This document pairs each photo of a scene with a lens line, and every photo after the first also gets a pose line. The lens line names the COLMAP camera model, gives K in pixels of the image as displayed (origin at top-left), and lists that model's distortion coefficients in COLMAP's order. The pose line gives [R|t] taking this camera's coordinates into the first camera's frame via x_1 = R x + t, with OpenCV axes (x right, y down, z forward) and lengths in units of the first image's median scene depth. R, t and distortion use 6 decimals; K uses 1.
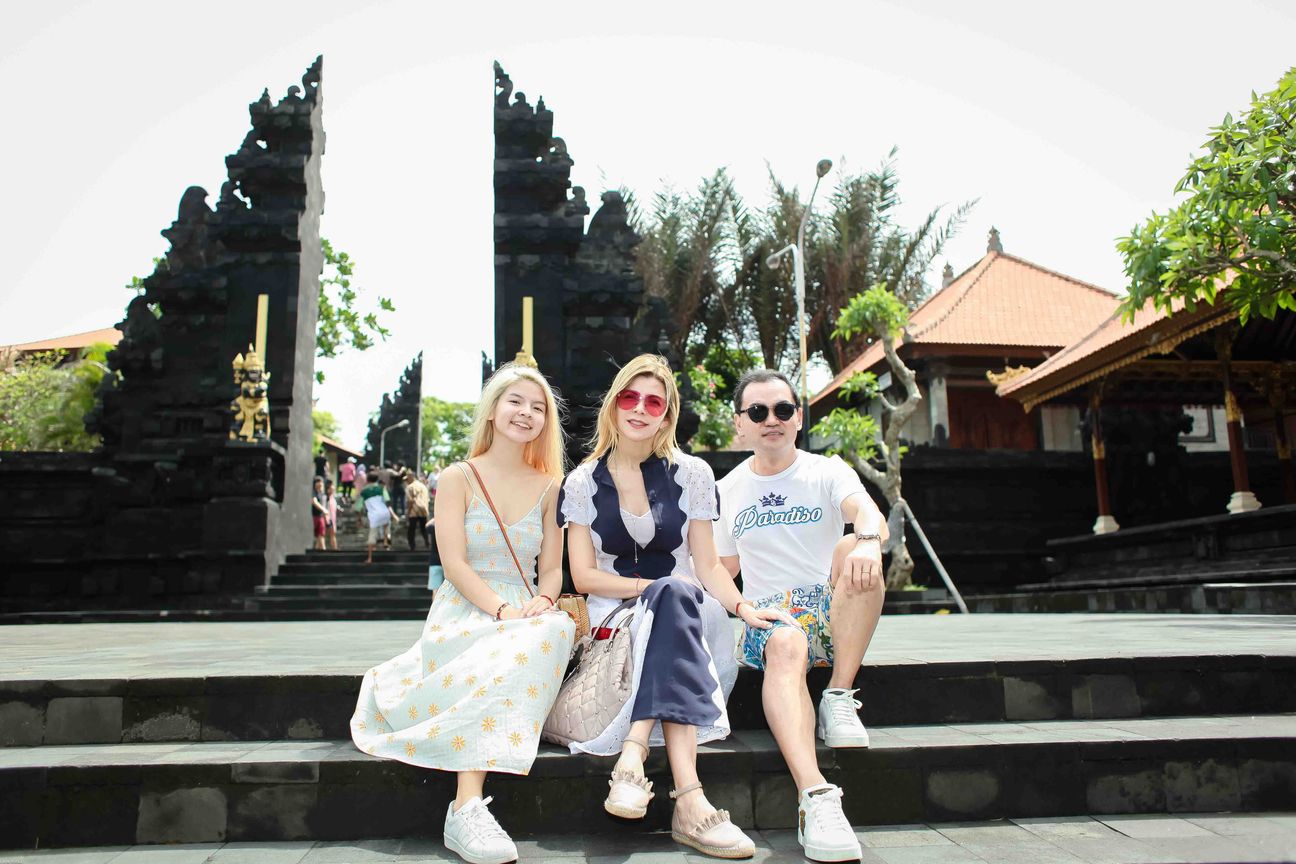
lens RADIAL K [[984.3, 0, 614.3], [0, 984.3, 431.3], [0, 0, 1]] dist [-0.092296, 0.132000]
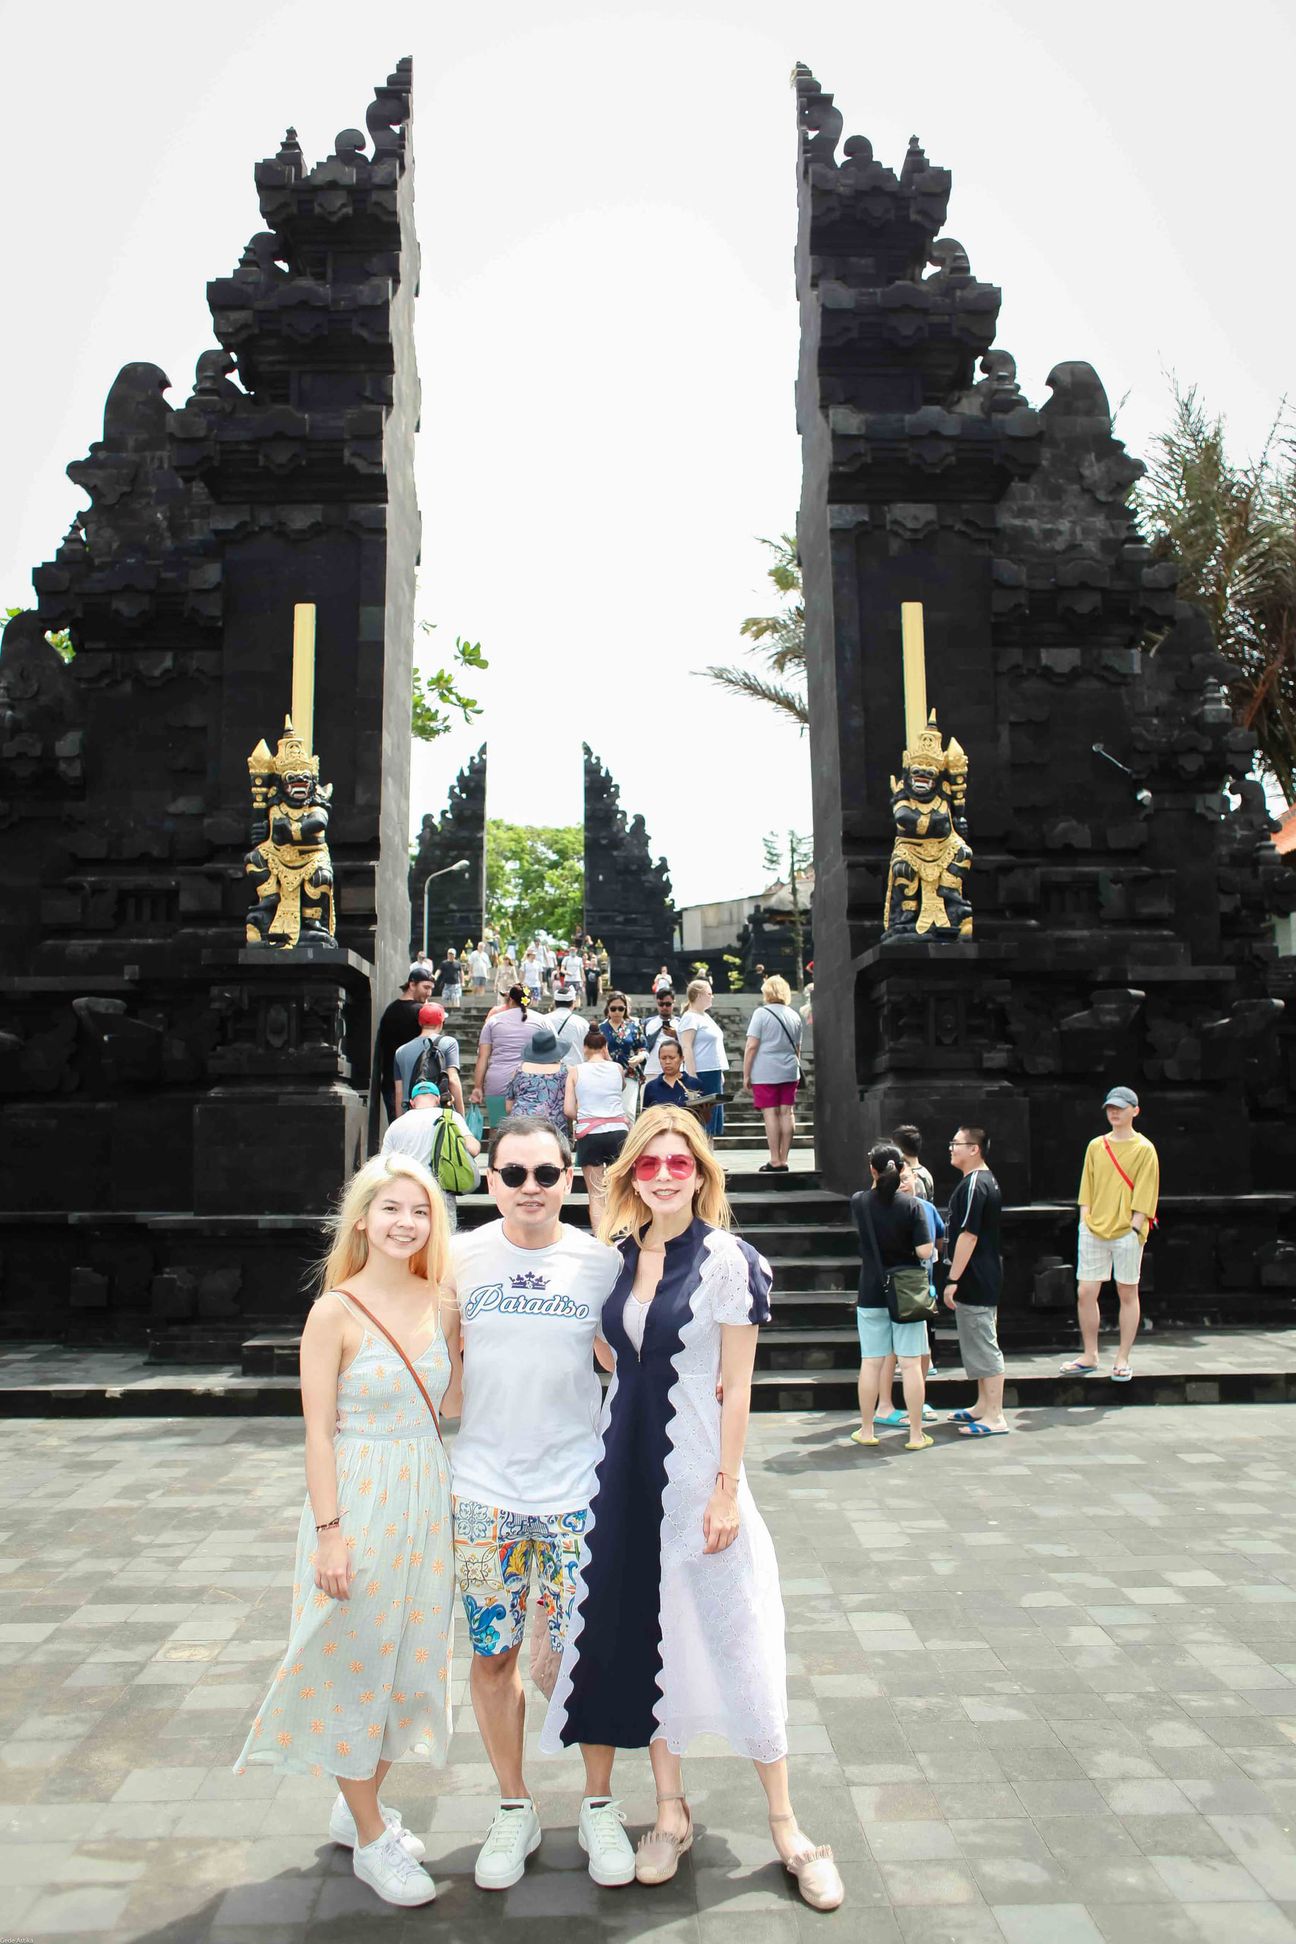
lens RADIAL K [[1476.5, 0, 648.0], [0, 1476.5, 972.0], [0, 0, 1]] dist [-0.092296, 0.132000]
pose [[0.998407, -0.002864, -0.056344, -0.167728], [0.006876, 0.997443, 0.071137, -0.020949], [0.055996, -0.071411, 0.995874, 0.340076]]
